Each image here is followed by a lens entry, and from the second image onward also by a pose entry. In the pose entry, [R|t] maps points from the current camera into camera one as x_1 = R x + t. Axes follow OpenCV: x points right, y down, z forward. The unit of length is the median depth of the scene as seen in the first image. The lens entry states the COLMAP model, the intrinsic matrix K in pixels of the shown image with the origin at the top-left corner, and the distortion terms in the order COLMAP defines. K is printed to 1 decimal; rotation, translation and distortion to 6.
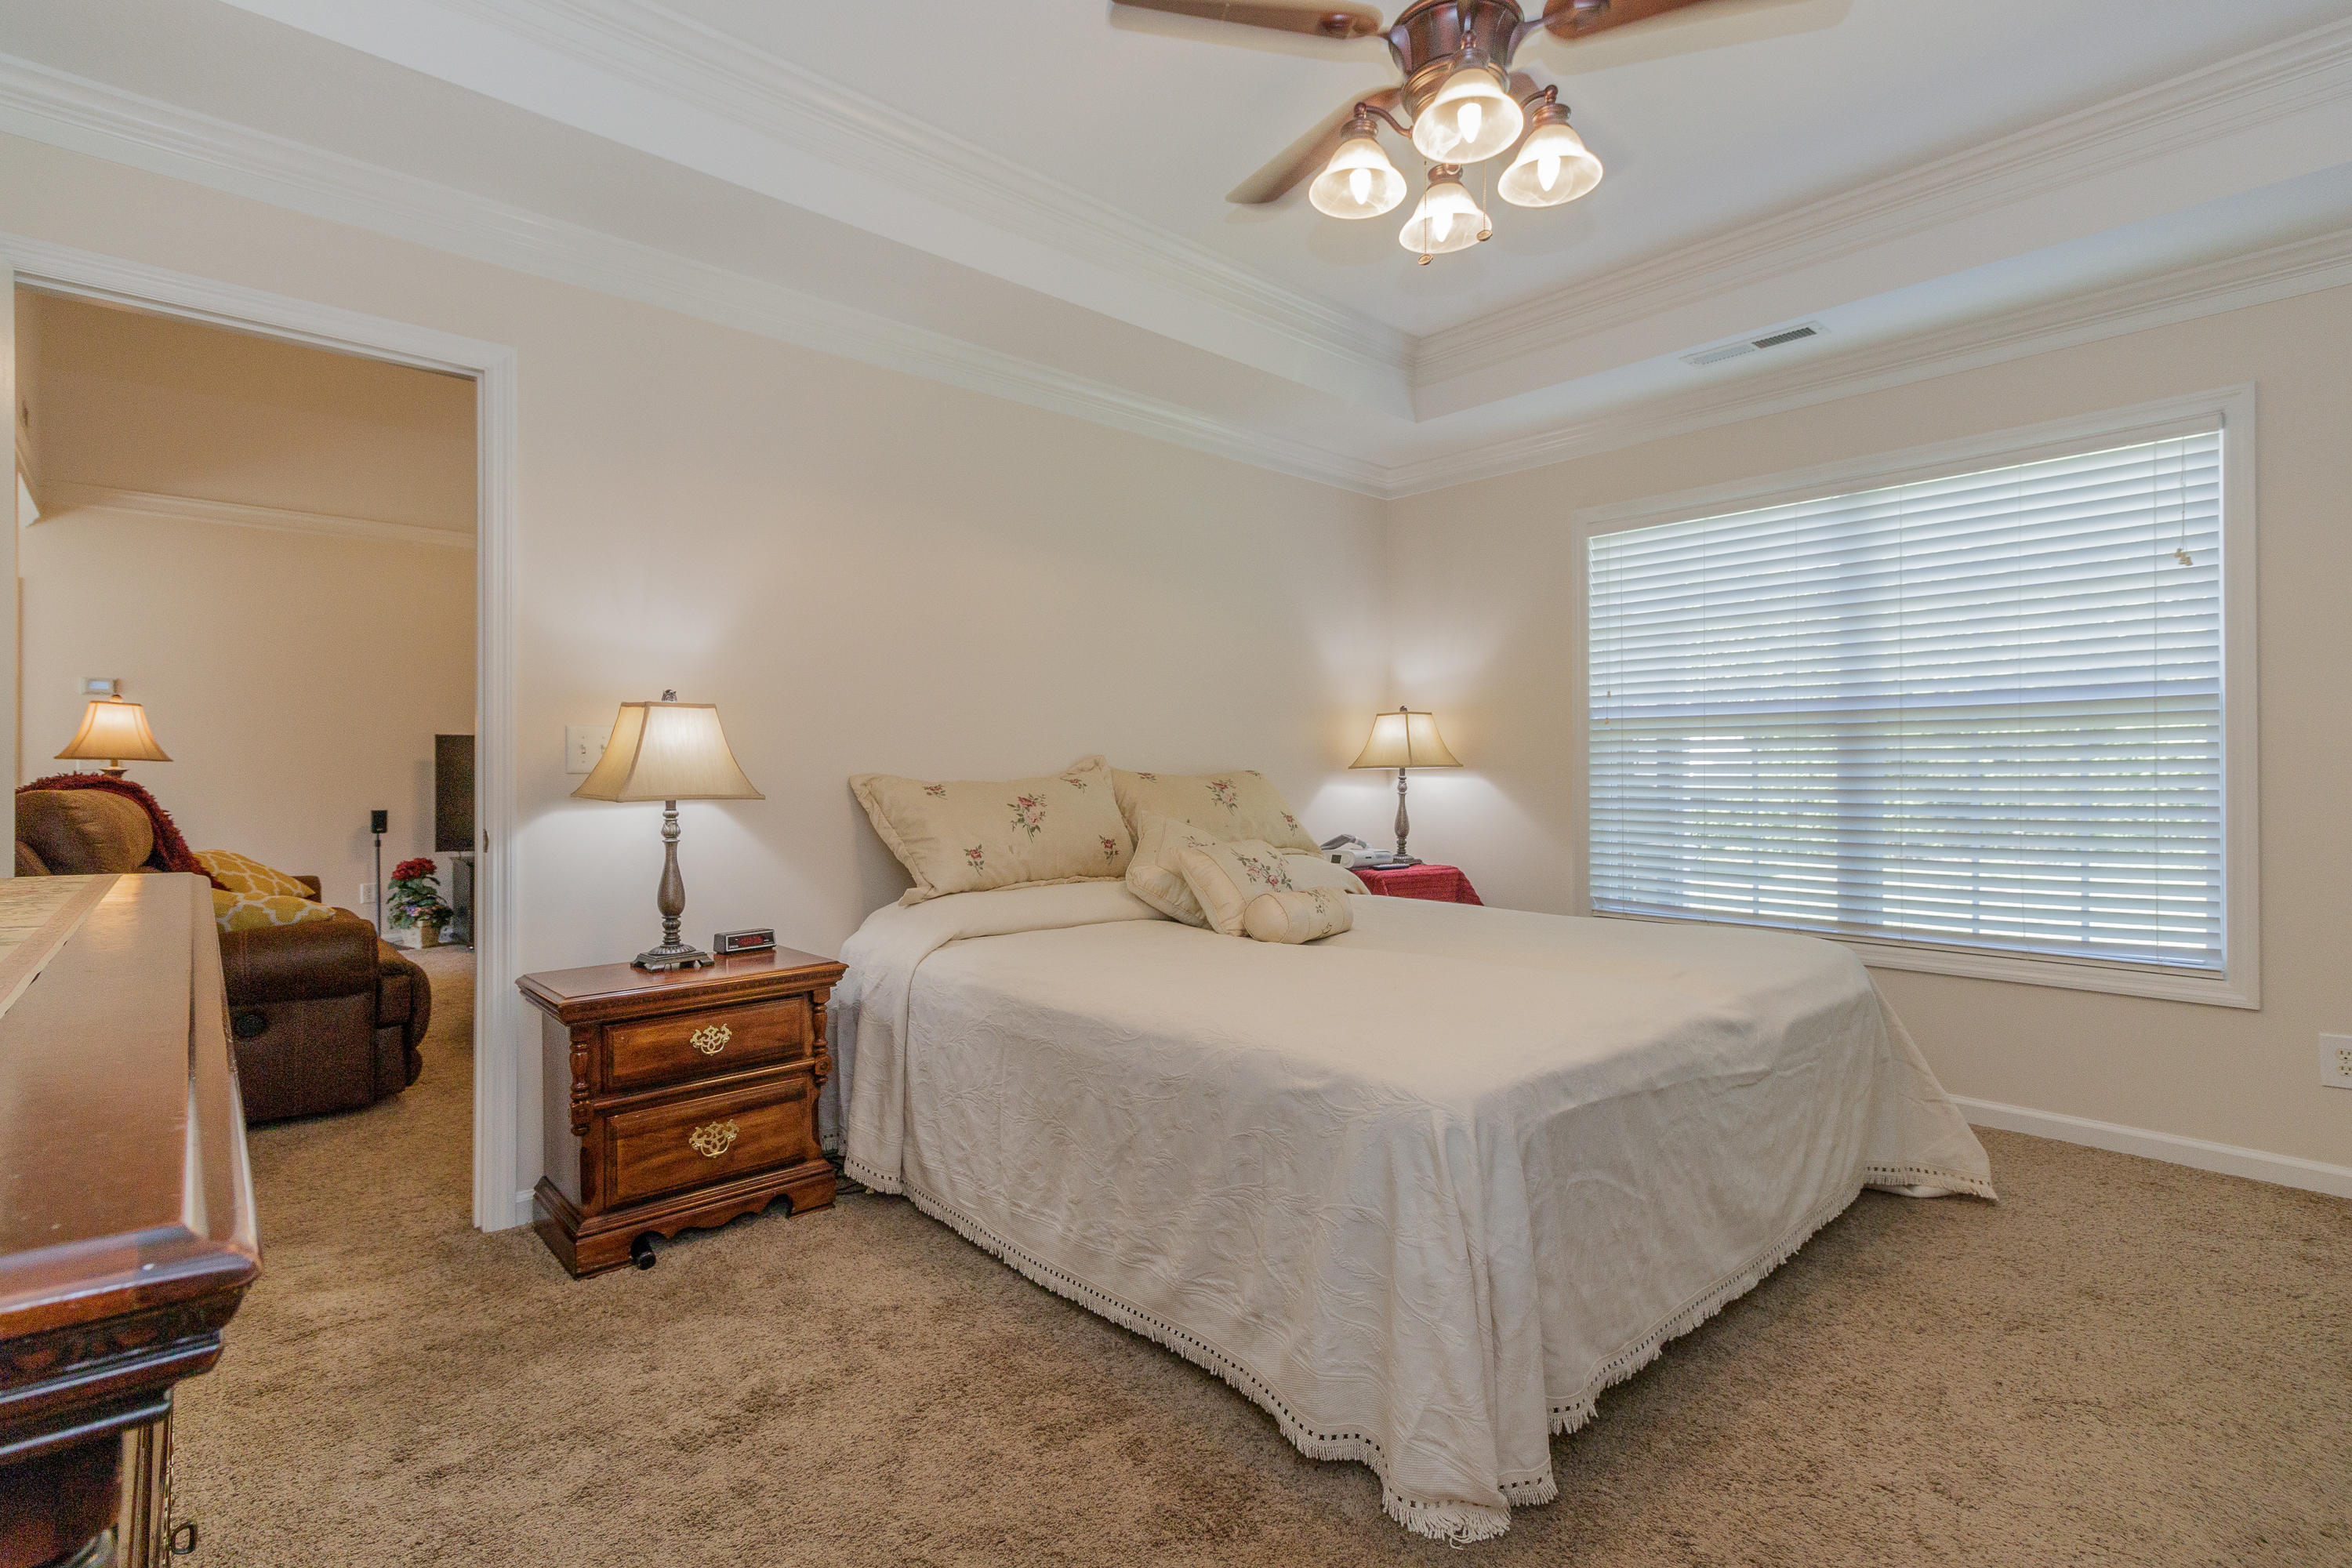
lens RADIAL K [[1102.8, 0, 1163.8], [0, 1102.8, 757.7], [0, 0, 1]] dist [-0.001686, -0.000282]
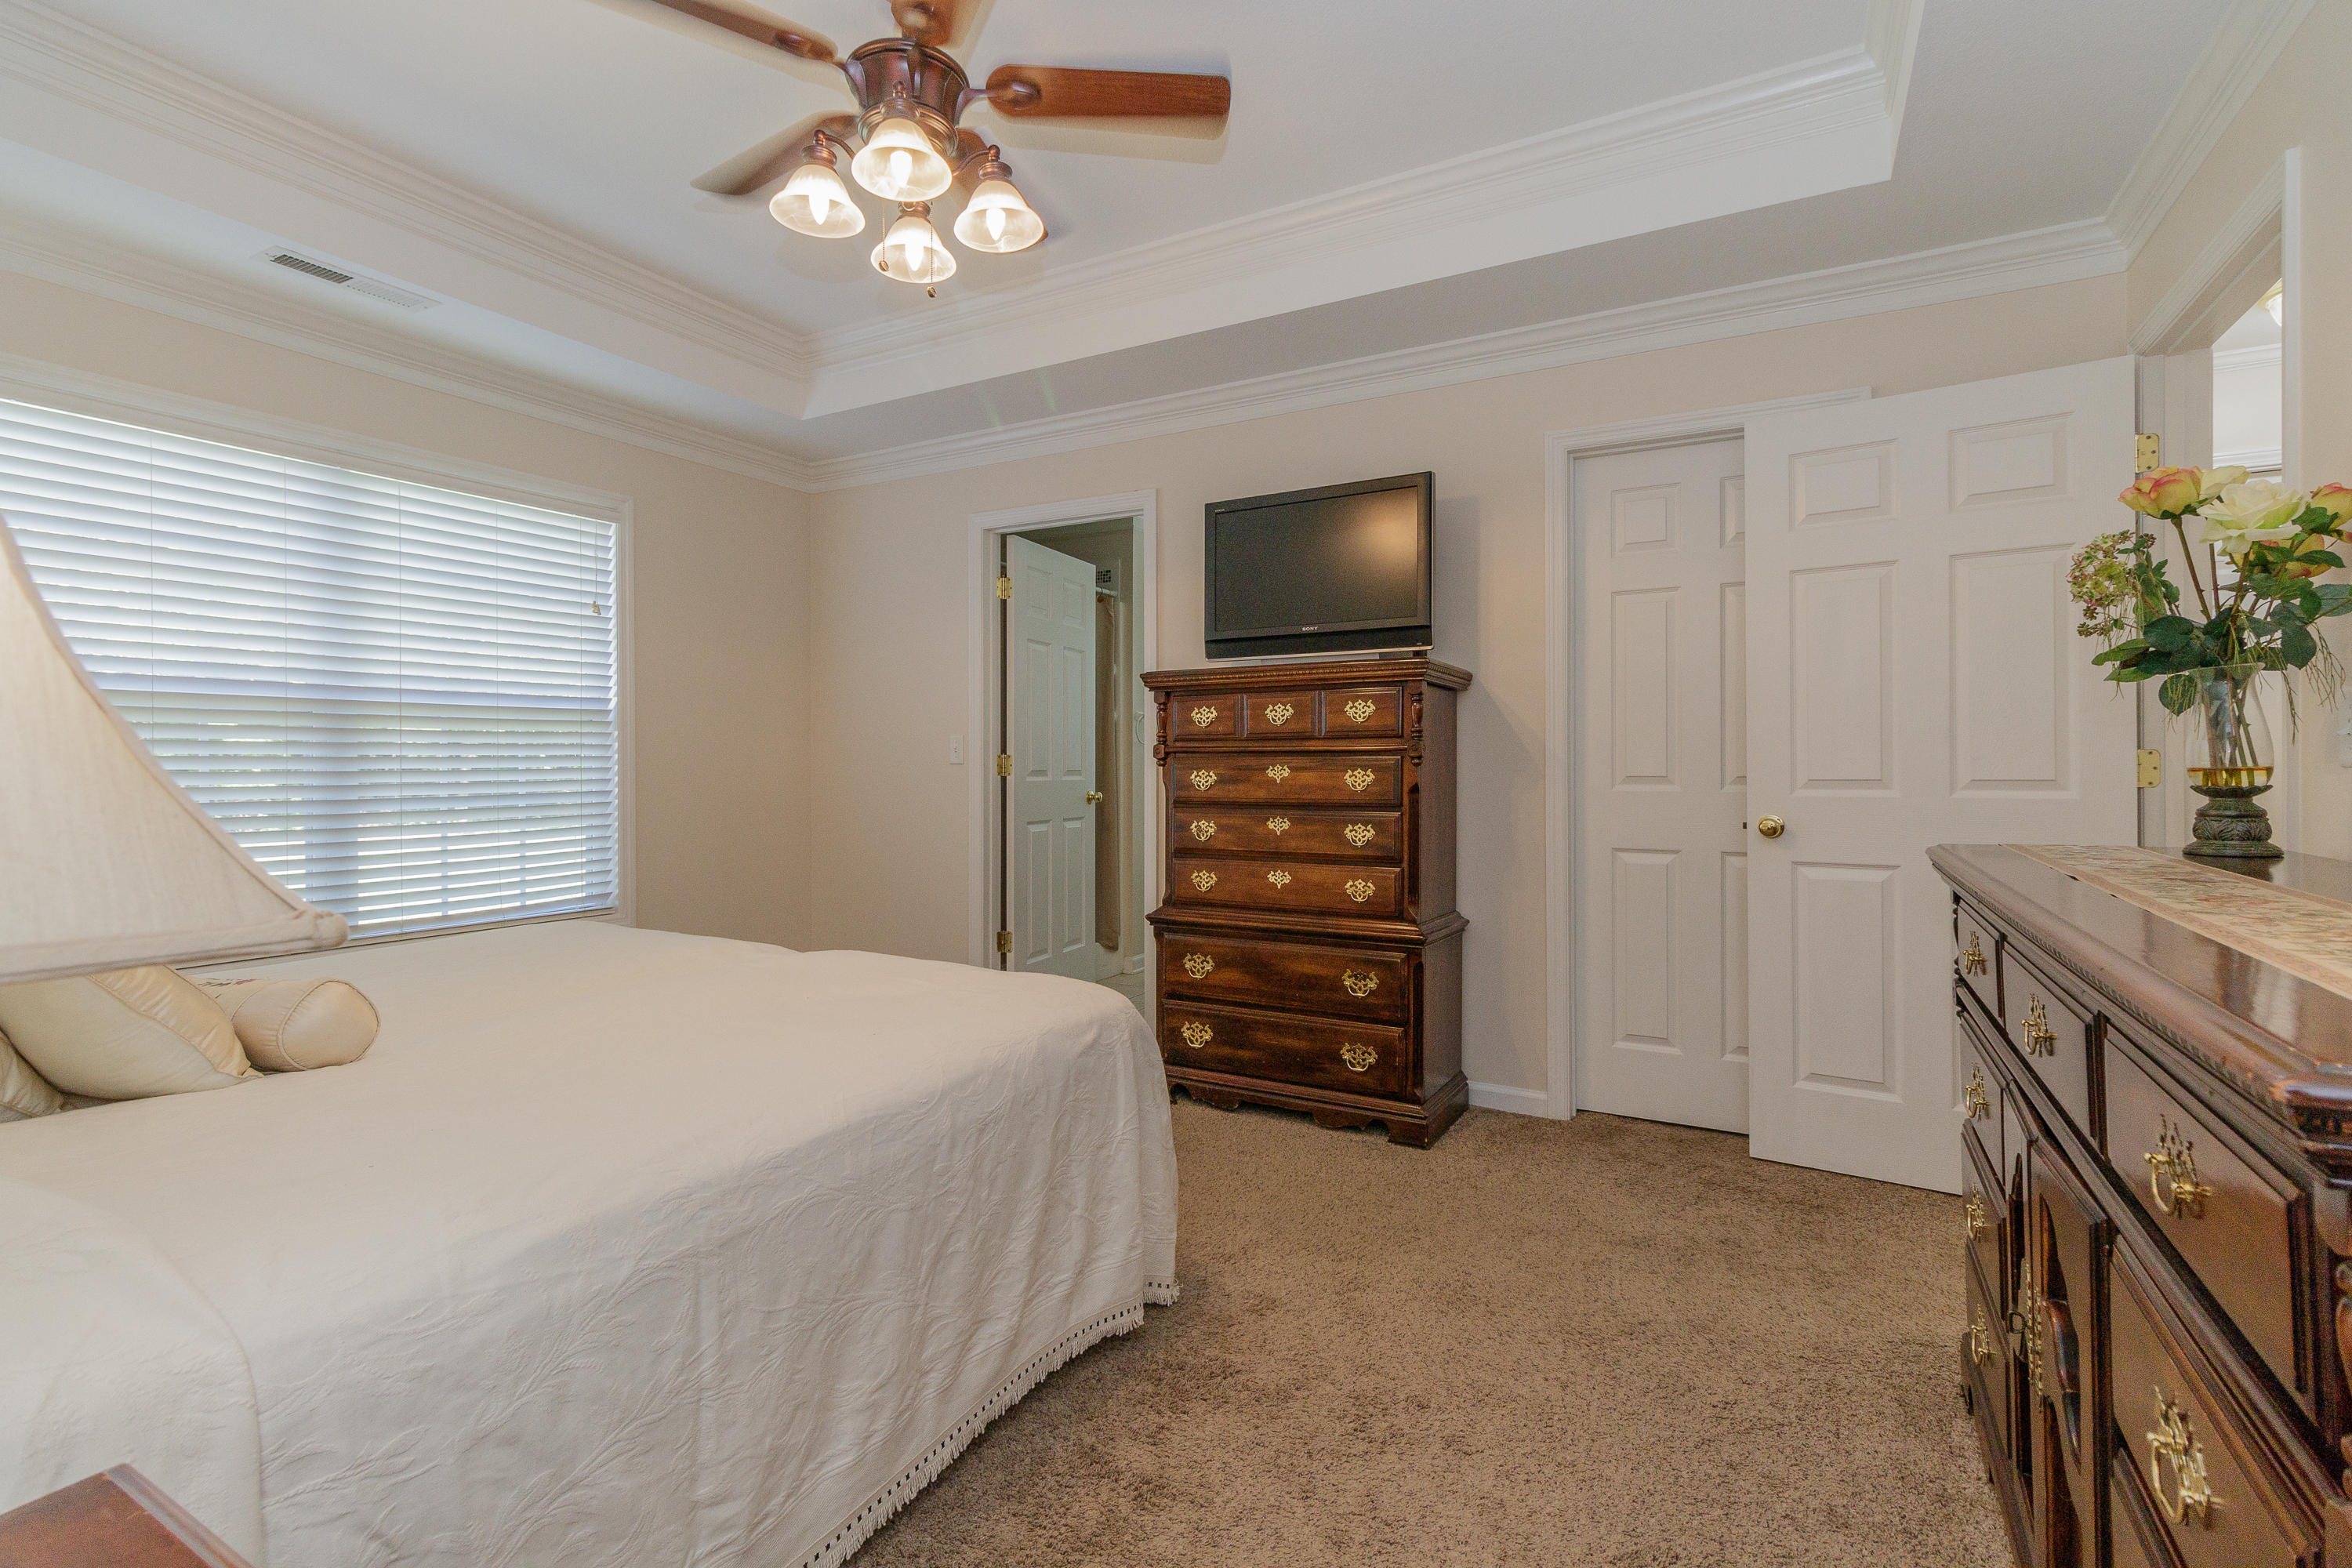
lens RADIAL K [[1096.3, 0, 1167.1], [0, 1096.3, 747.7], [0, 0, 1]] dist [-0.001378, 0.000117]
pose [[-0.321219, 0.013880, 0.946903, -0.779076], [-0.011730, 0.999758, -0.018633, 0.012503], [-0.946932, -0.017092, -0.320978, 1.033085]]
